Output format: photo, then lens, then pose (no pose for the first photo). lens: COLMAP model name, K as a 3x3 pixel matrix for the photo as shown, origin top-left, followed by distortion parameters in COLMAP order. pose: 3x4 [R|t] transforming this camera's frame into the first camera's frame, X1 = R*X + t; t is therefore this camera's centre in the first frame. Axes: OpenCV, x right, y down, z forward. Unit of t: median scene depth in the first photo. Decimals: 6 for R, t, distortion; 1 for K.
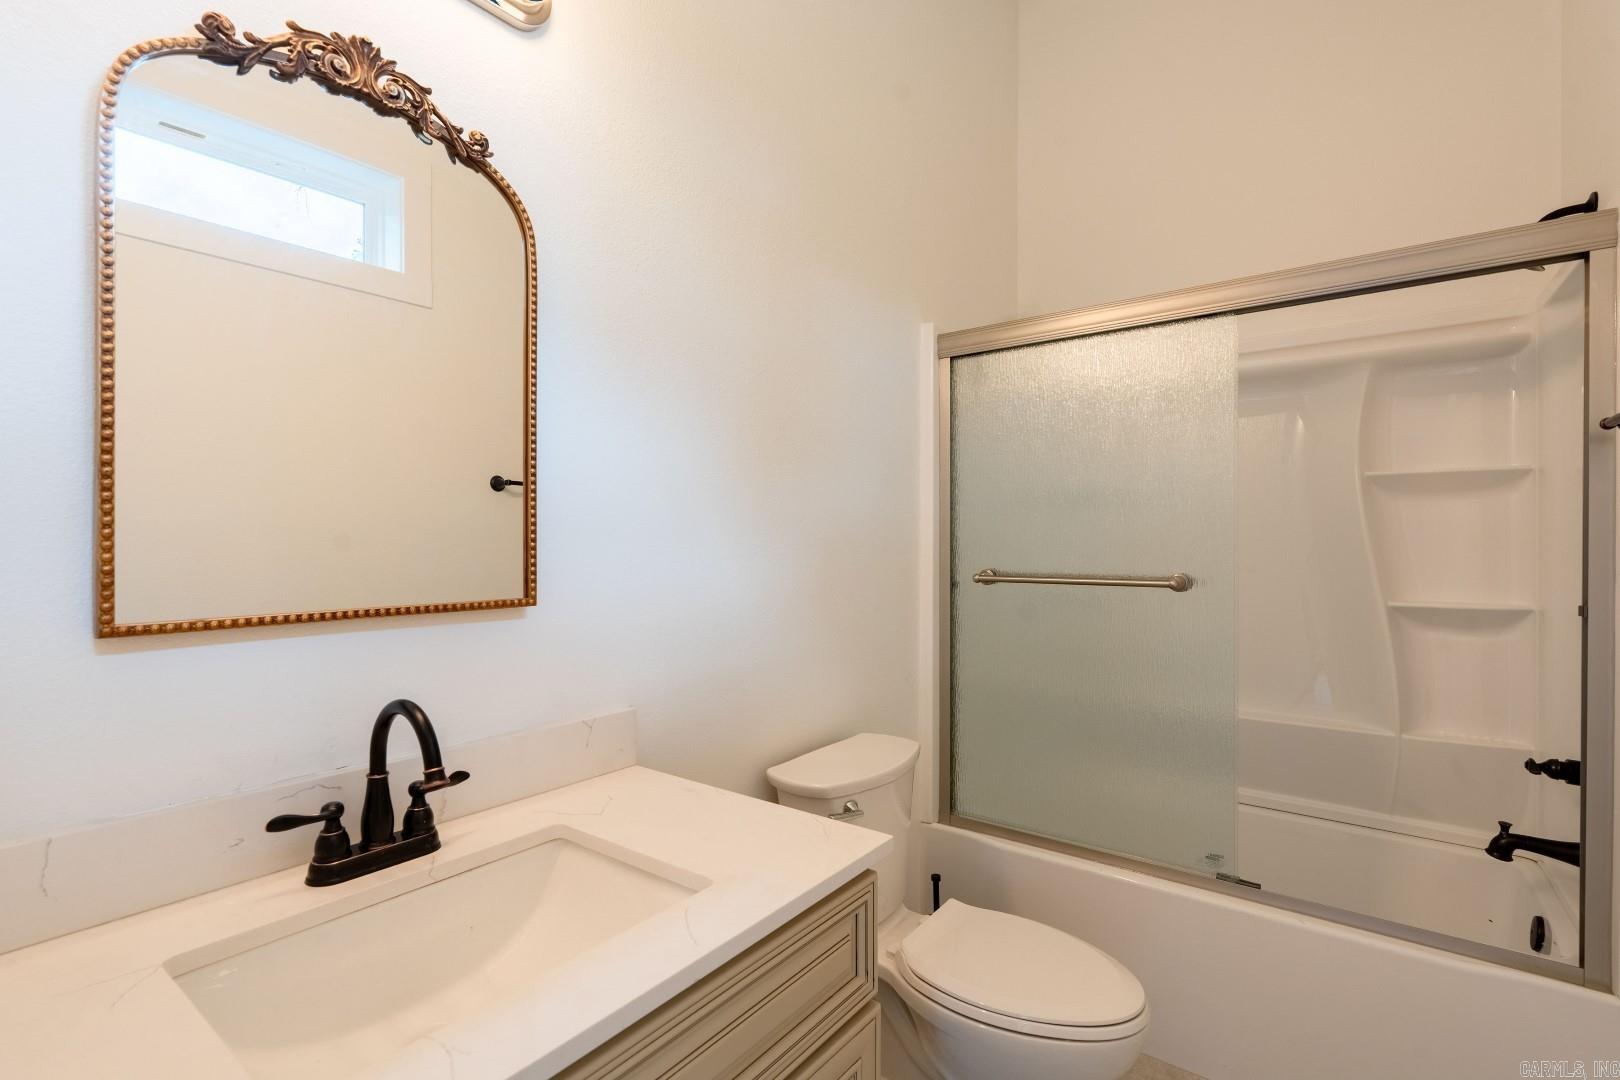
lens RADIAL K [[725.1, 0, 810.0], [0, 725.1, 540.0], [0, 0, 1]] dist [-0.001776, 0.000857]
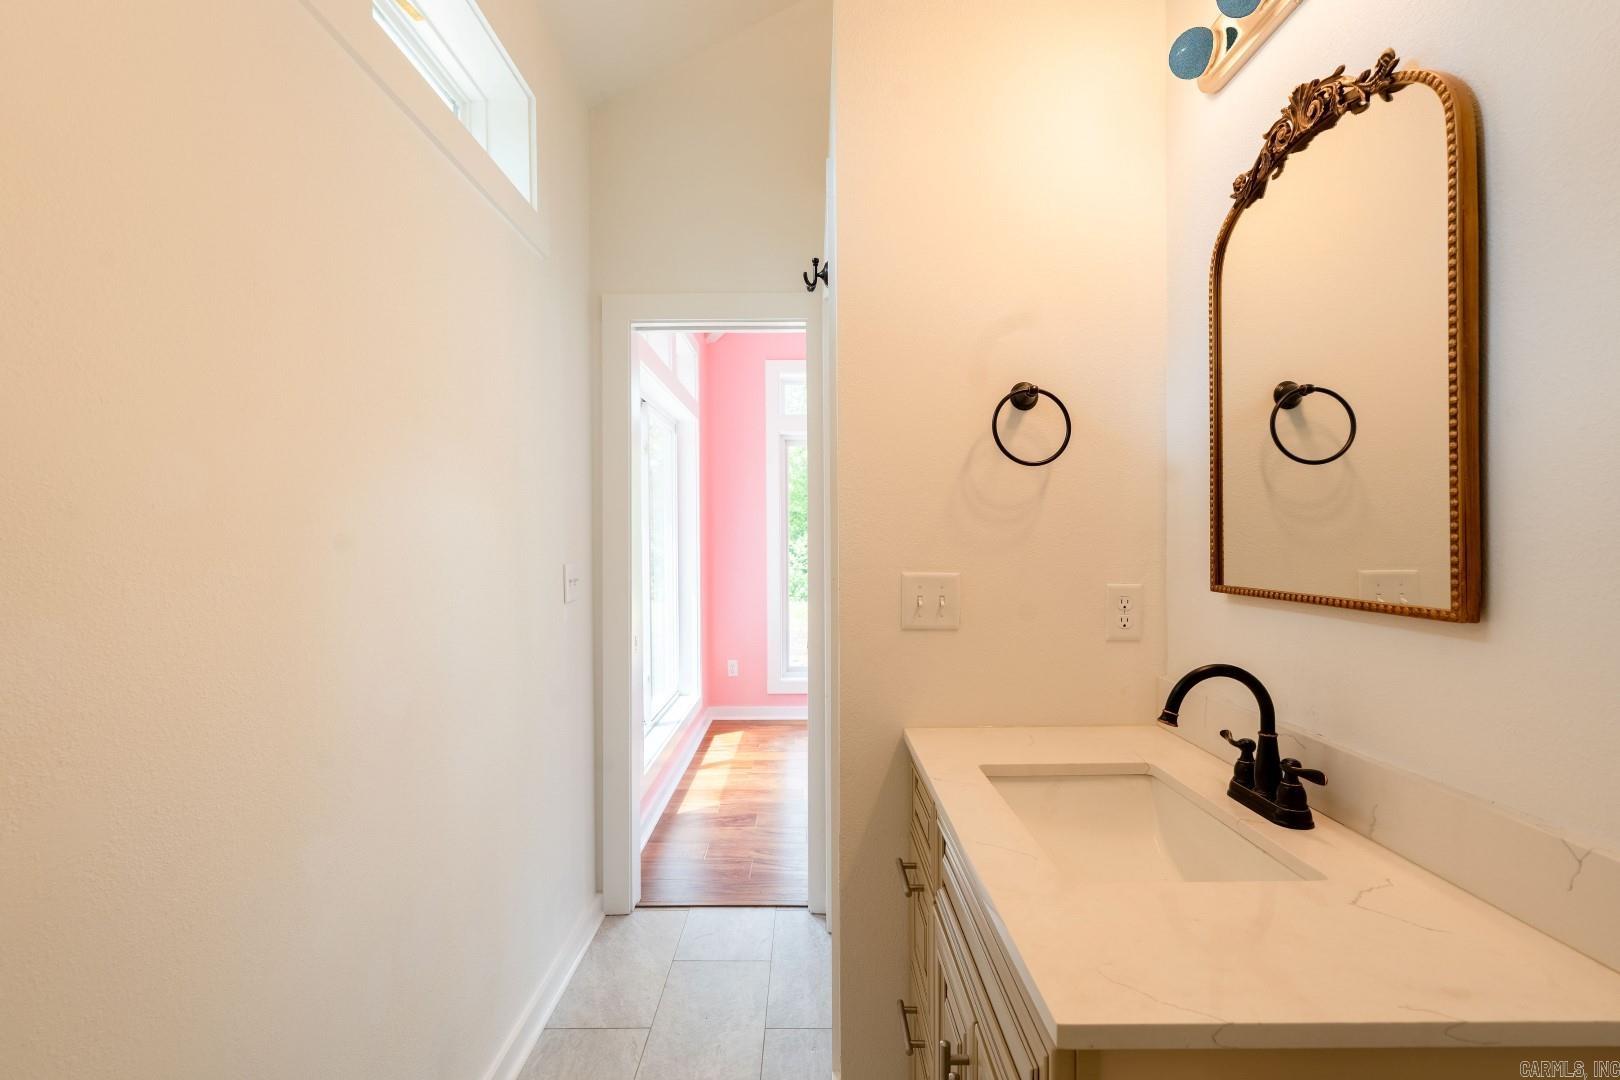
lens RADIAL K [[725.1, 0, 810.0], [0, 725.1, 540.0], [0, 0, 1]] dist [-0.001776, 0.000857]
pose [[-0.786190, 0.002654, -0.617979, 0.679136], [0.001026, 0.999995, 0.002989, 0.007265], [0.617984, 0.001716, -0.786189, 1.410167]]
